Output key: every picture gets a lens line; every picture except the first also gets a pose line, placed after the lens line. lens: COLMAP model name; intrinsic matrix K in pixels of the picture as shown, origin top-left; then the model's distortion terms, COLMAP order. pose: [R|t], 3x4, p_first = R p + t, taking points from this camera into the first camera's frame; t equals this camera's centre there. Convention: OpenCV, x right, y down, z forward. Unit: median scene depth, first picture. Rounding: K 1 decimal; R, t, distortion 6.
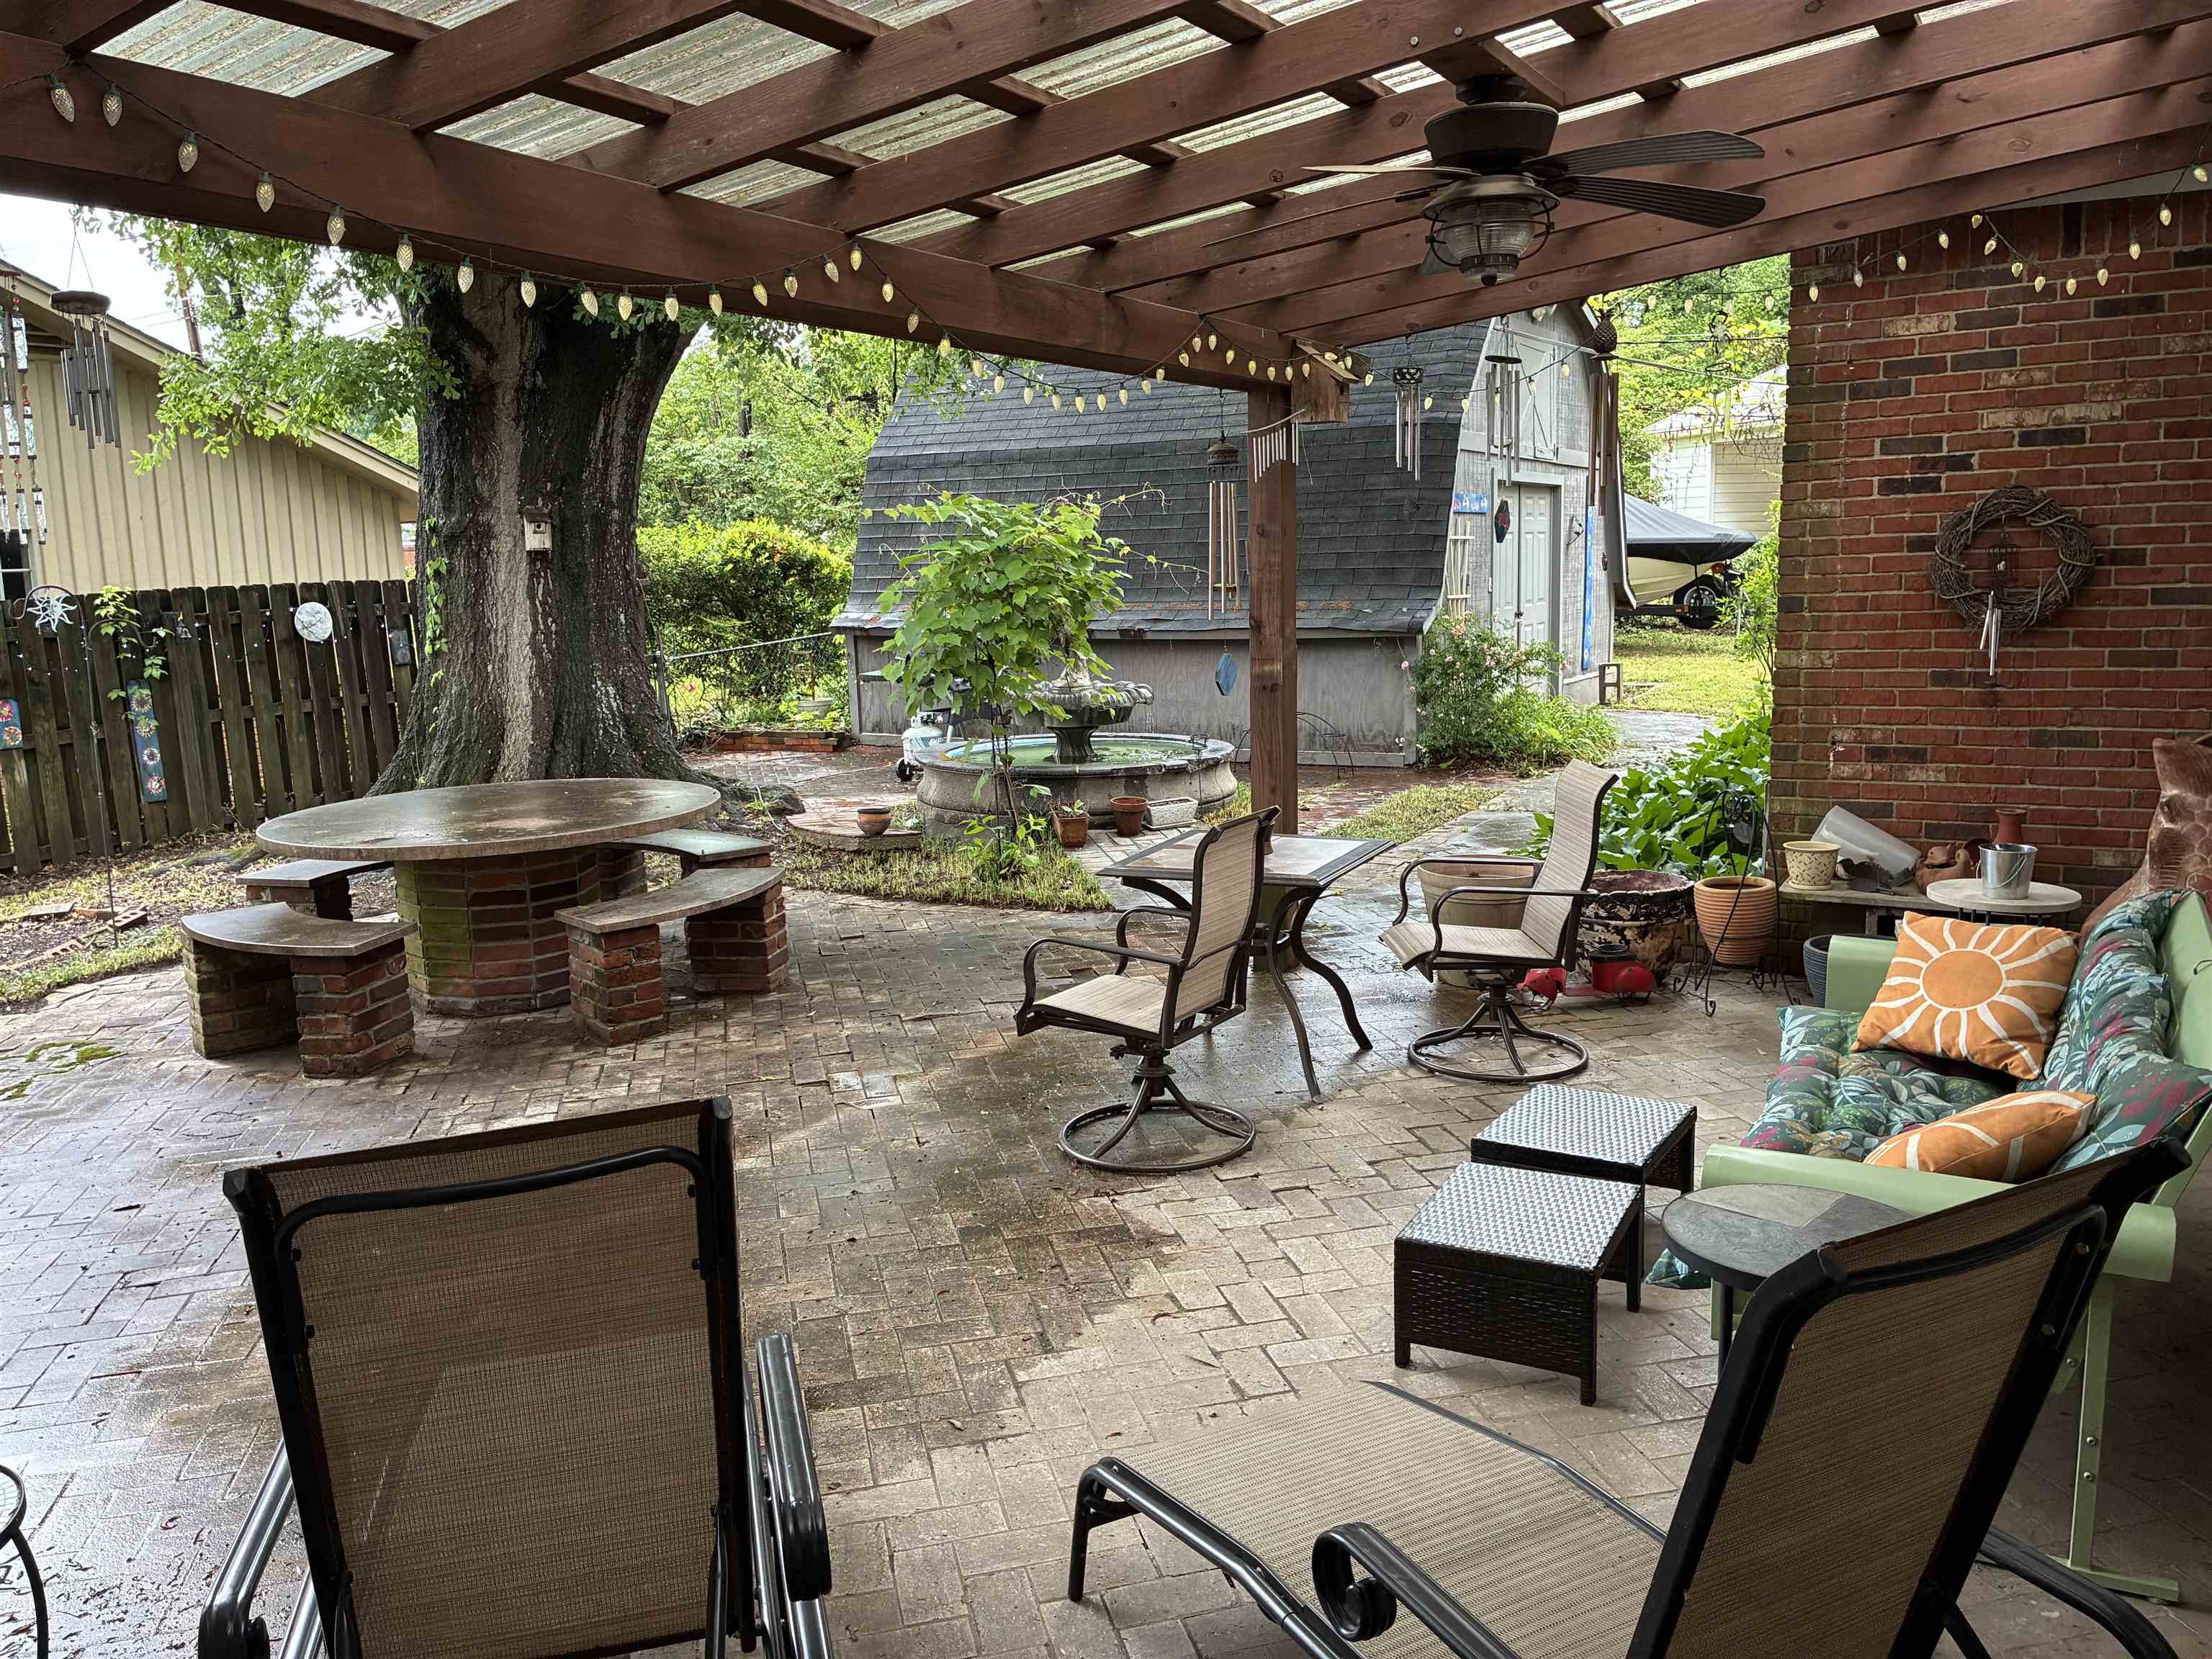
lens RADIAL K [[1660.3, 0, 1106.0], [0, 1660.3, 829.5], [0, 0, 1]] dist [0.043242, 0.000602]
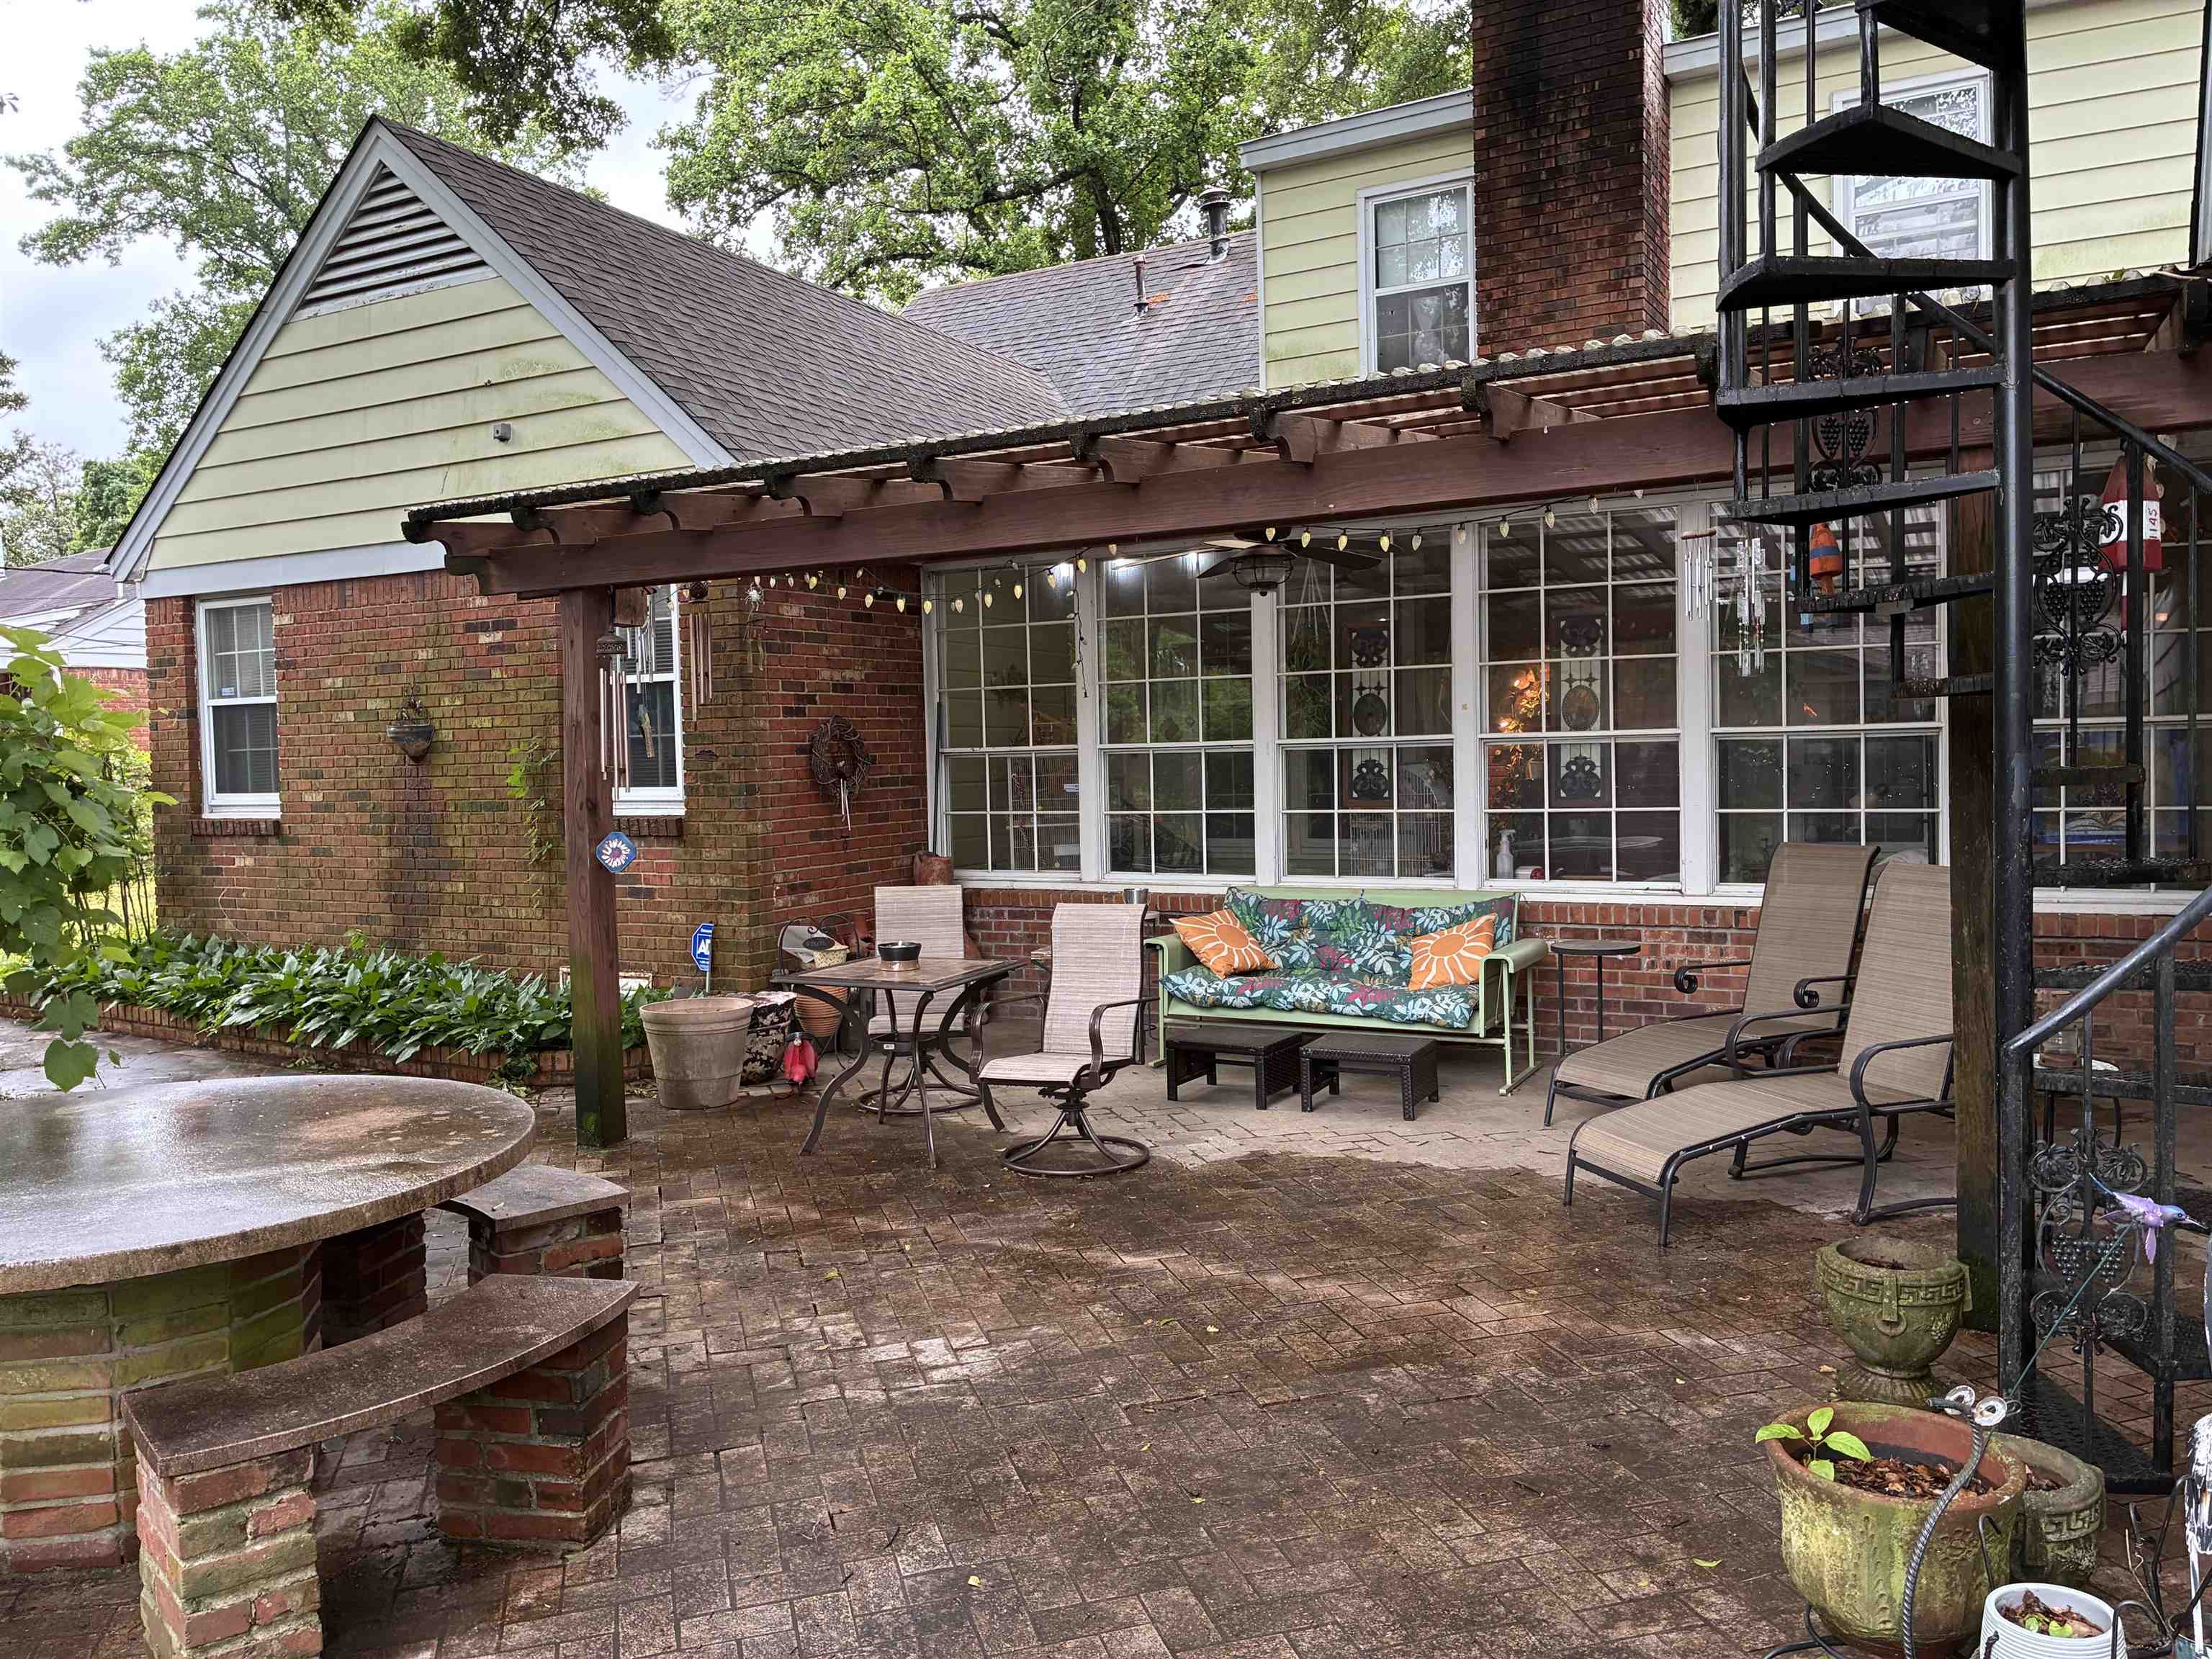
lens RADIAL K [[1660.3, 0, 1106.0], [0, 1660.3, 829.5], [0, 0, 1]] dist [0.043242, 0.000602]
pose [[-0.017378, -0.018127, 0.999685, -1.076605], [0.185979, 0.982328, 0.021045, -0.080606], [-0.982400, 0.186286, -0.013700, 0.784472]]
